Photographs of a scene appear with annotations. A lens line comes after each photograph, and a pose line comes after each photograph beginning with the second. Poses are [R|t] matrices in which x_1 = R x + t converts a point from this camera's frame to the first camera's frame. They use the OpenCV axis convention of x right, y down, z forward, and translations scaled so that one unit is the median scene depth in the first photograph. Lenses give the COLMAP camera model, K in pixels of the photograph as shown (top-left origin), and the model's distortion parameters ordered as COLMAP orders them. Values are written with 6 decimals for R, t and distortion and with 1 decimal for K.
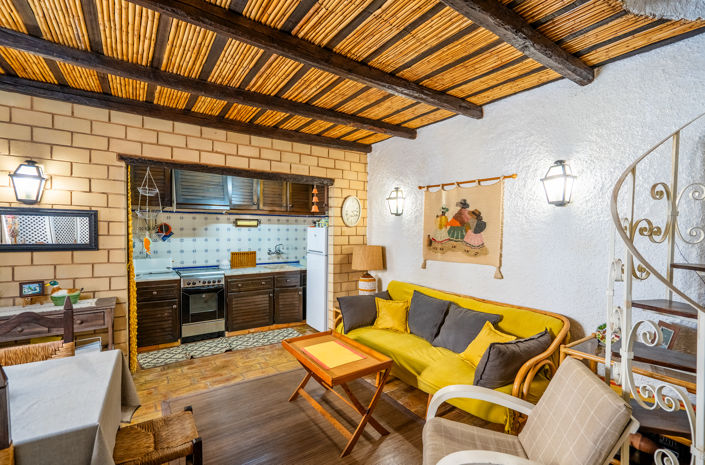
lens RADIAL K [[319.4, 0, 354.7], [0, 319.4, 233.6], [0, 0, 1]] dist [0.000246, -0.000216]
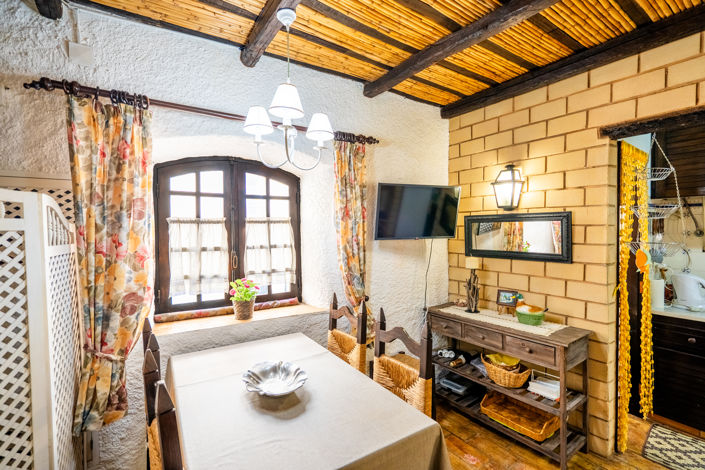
lens RADIAL K [[319.4, 0, 357.3], [0, 319.4, 238.6], [0, 0, 1]] dist [0.000246, -0.000216]
pose [[0.012958, 0.011985, -0.999844, -0.046085], [-0.004380, 0.999919, 0.011929, -0.014028], [0.999906, 0.004225, 0.013010, 0.479394]]
